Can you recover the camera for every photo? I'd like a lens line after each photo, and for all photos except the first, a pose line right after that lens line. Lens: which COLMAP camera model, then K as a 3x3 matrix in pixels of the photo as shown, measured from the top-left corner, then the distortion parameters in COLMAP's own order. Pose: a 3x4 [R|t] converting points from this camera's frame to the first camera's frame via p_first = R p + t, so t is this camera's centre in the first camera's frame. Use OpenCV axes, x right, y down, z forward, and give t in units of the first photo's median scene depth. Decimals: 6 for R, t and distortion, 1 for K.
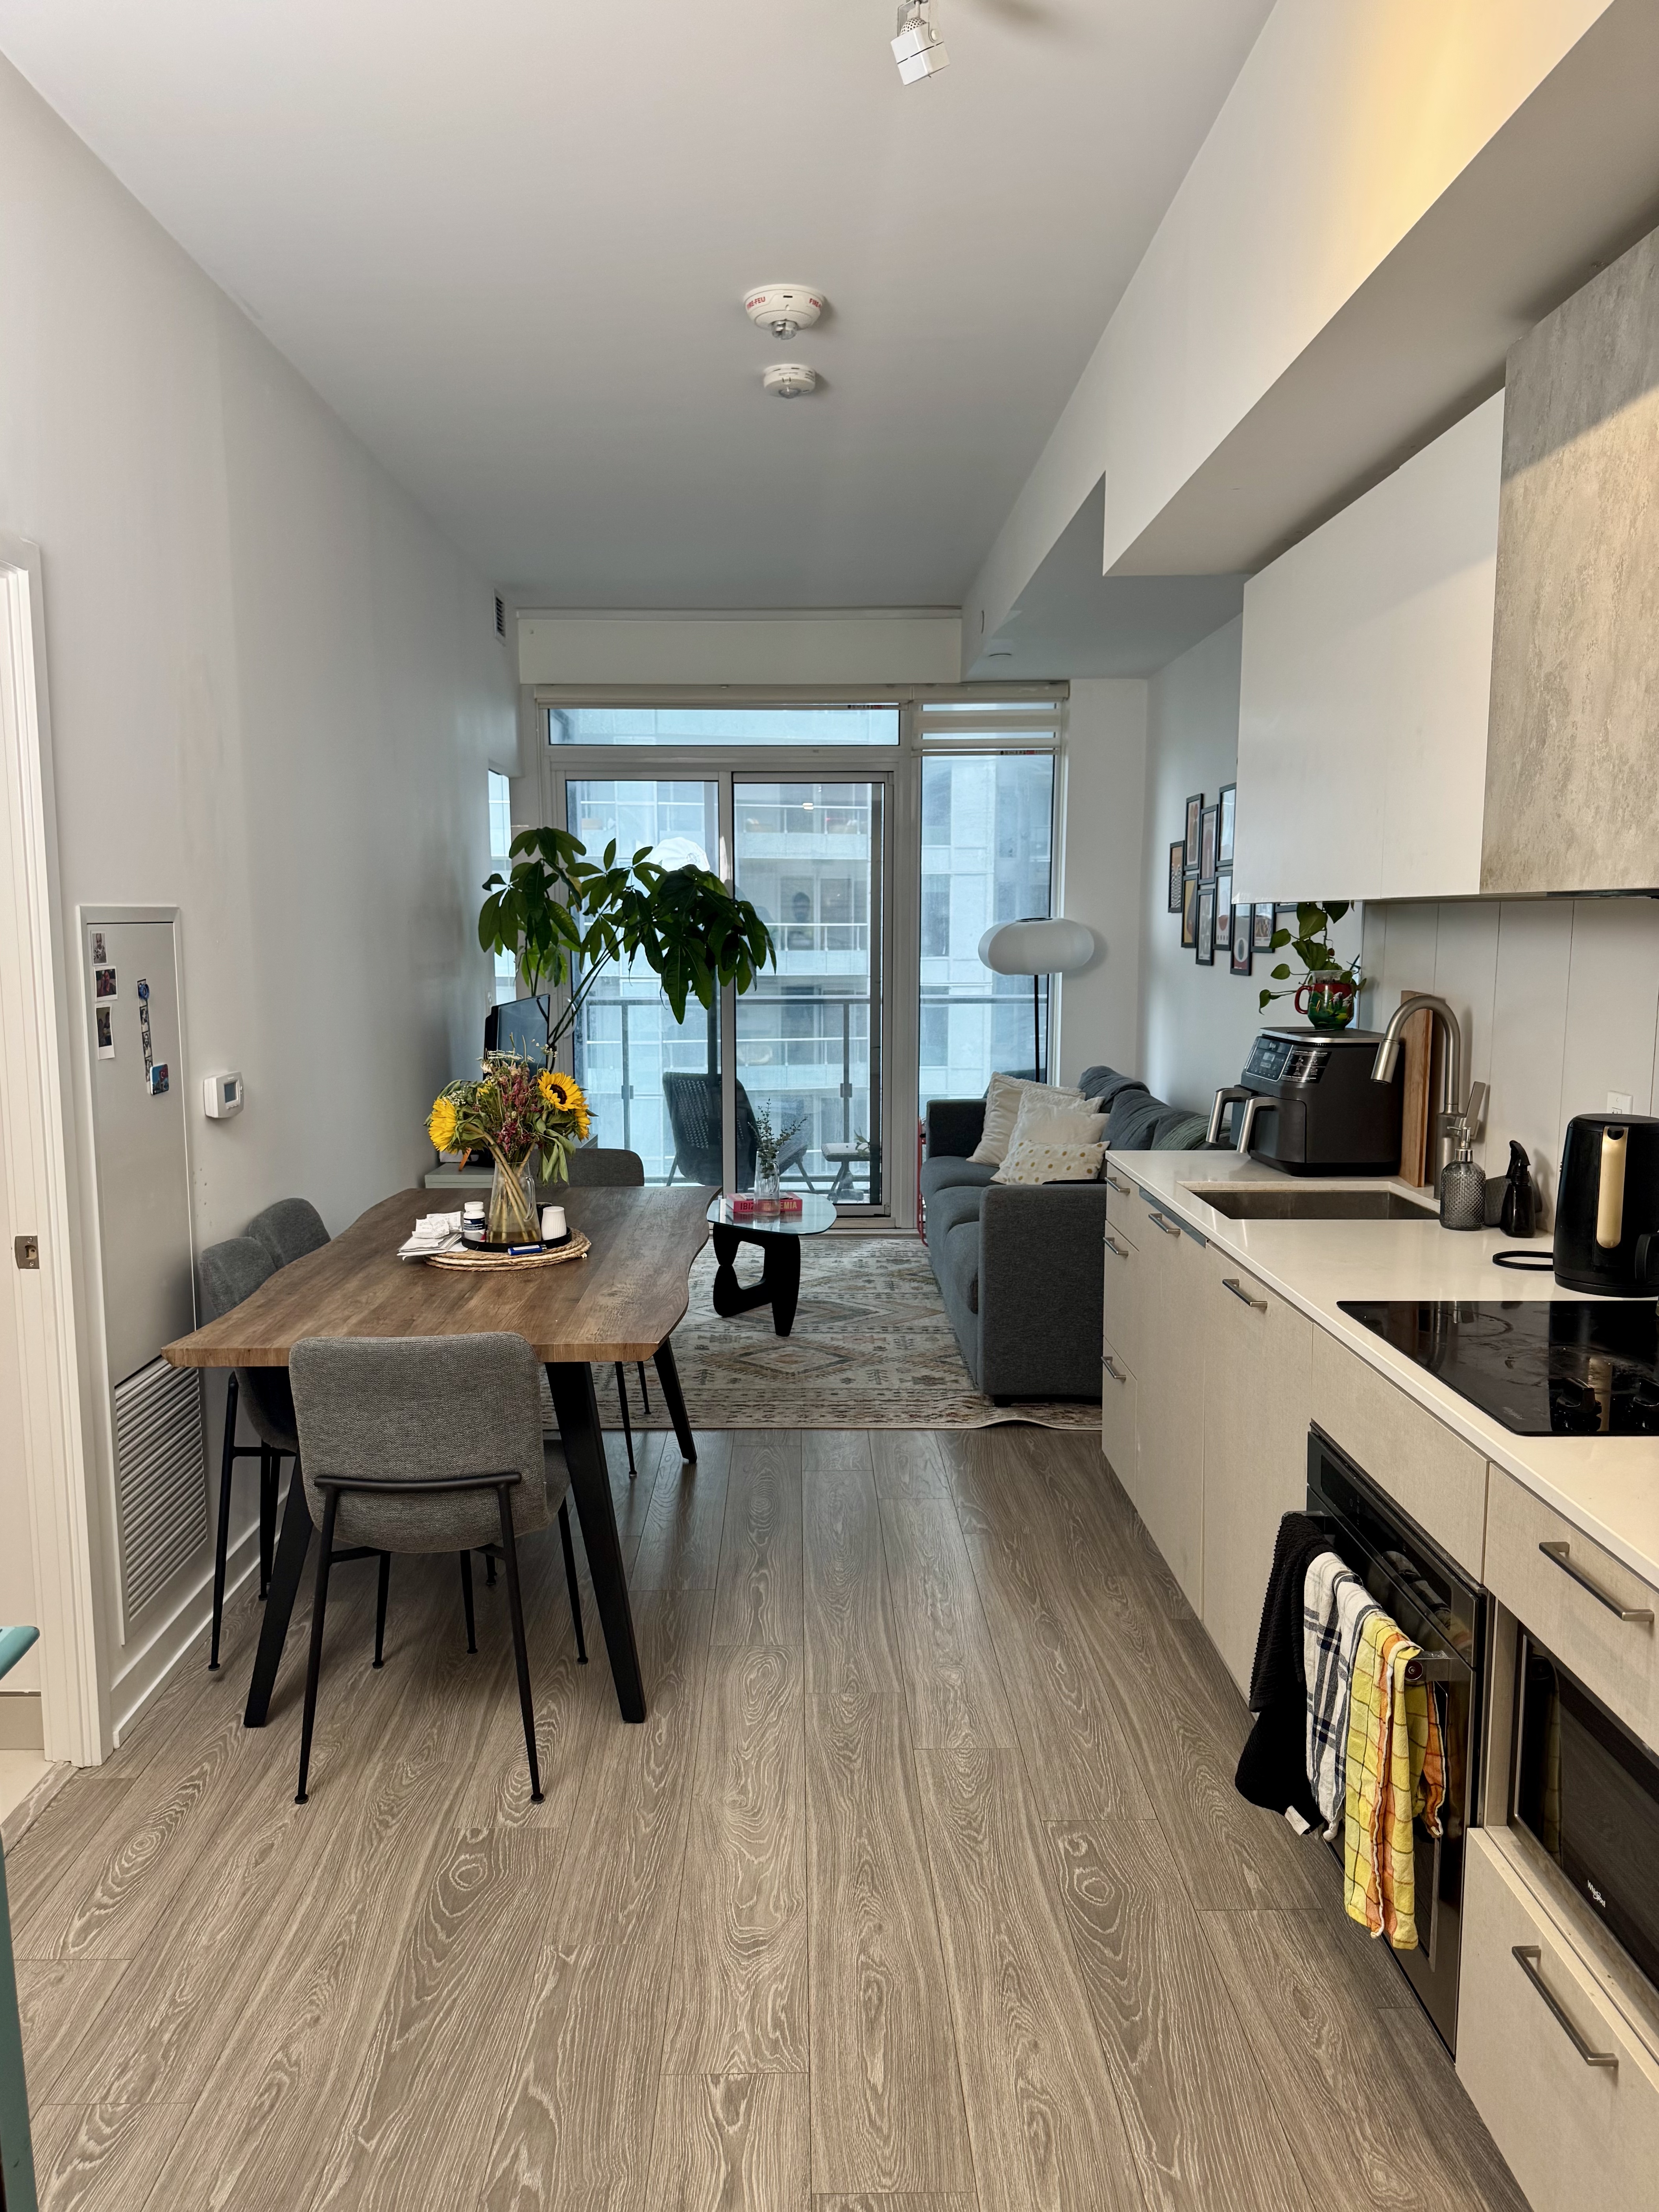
lens RADIAL K [[1548.6, 0, 828.3], [0, 1548.6, 1106.5], [0, 0, 1]] dist [-0.000670, -0.000227]
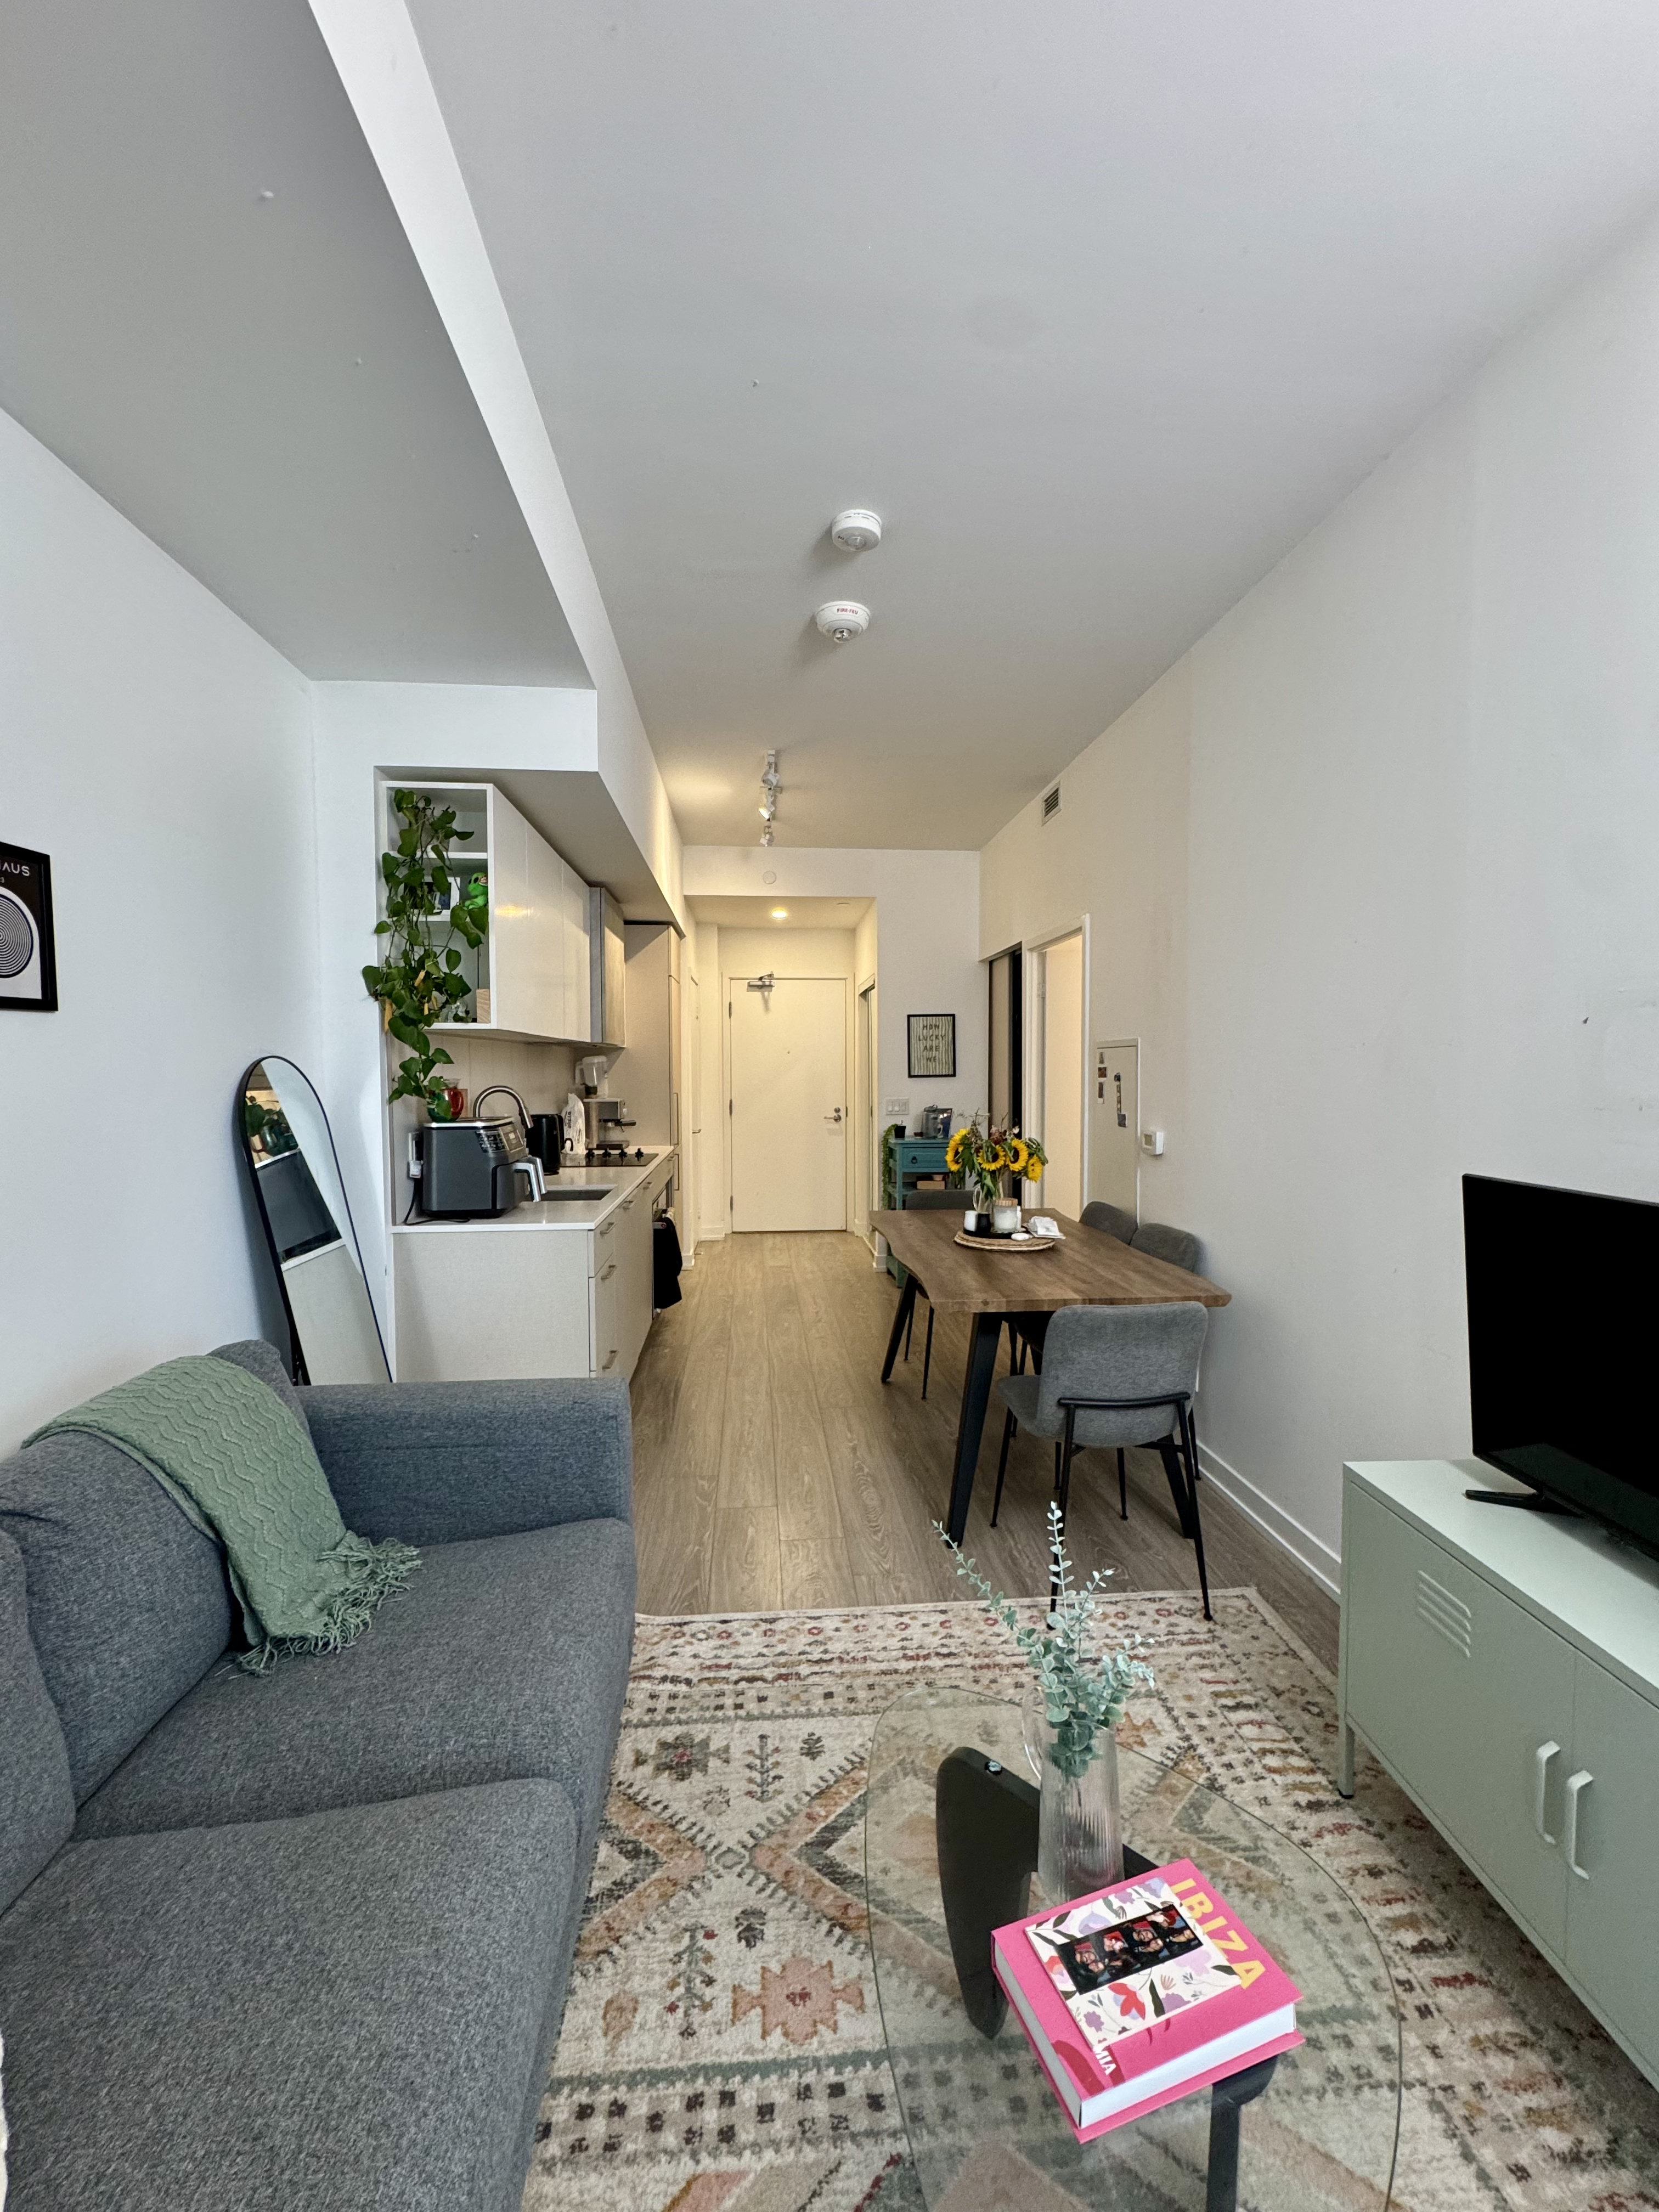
lens RADIAL K [[883.3, 0, 828.3], [0, 883.3, 1104.7], [0, 0, 1]] dist [0.000550, 0.000053]
pose [[-0.997920, 0.006441, -0.064144, 0.027289], [-0.003952, 0.987012, 0.160596, -0.140000], [0.064345, 0.160516, -0.984934, 1.311935]]
